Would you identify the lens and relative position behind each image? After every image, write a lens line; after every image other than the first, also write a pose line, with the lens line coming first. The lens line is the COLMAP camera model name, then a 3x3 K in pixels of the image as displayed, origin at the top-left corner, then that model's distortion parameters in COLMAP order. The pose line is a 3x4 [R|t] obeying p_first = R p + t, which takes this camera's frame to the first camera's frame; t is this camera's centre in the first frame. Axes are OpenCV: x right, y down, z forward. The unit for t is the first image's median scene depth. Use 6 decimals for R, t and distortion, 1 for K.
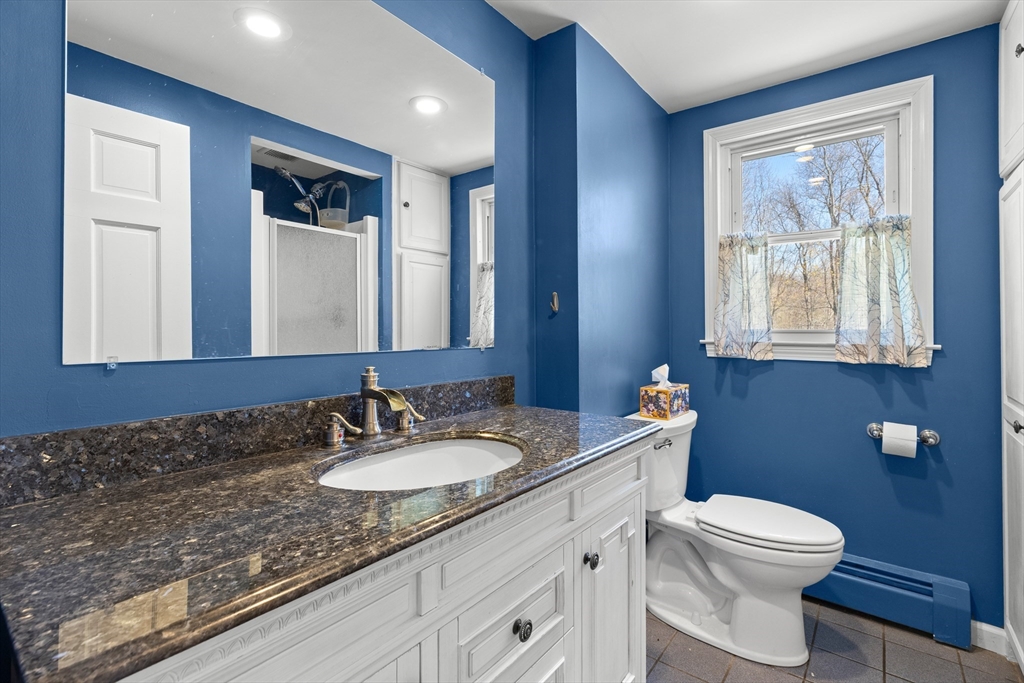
lens RADIAL K [[474.1, 0, 514.5], [0, 474.1, 329.9], [0, 0, 1]] dist [0.004338, 0.000631]
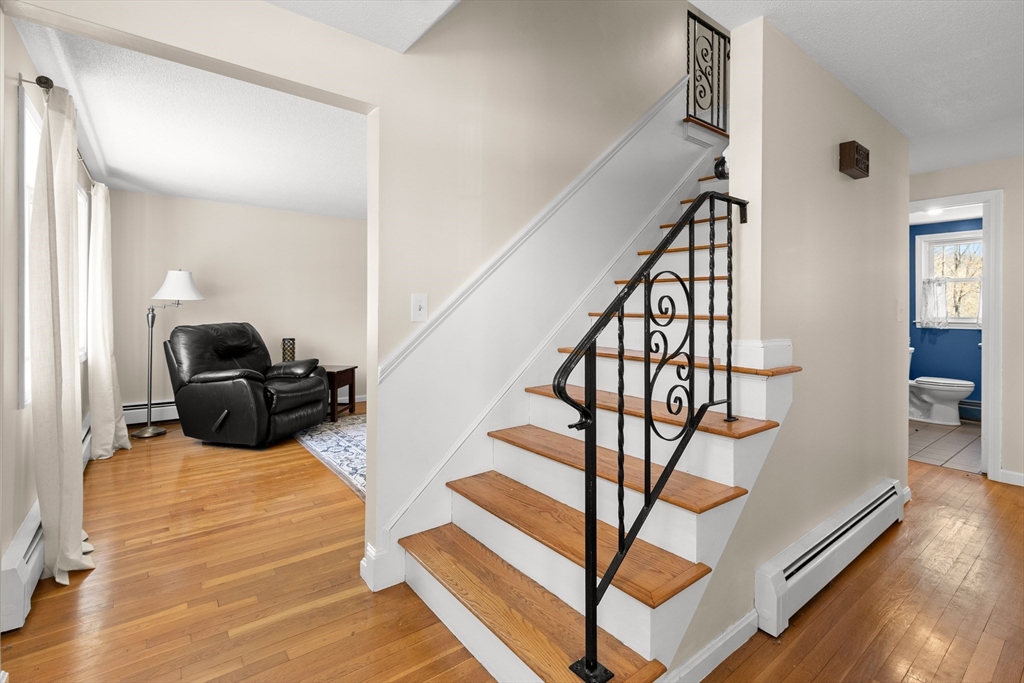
lens RADIAL K [[467.4, 0, 508.5], [0, 467.4, 315.3], [0, 0, 1]] dist [0.002714, 0.000293]
pose [[0.964145, 0.009467, -0.265206, -1.030762], [-0.009321, 0.999955, 0.001808, 0.006597], [0.265211, 0.000728, 0.964190, -1.981915]]
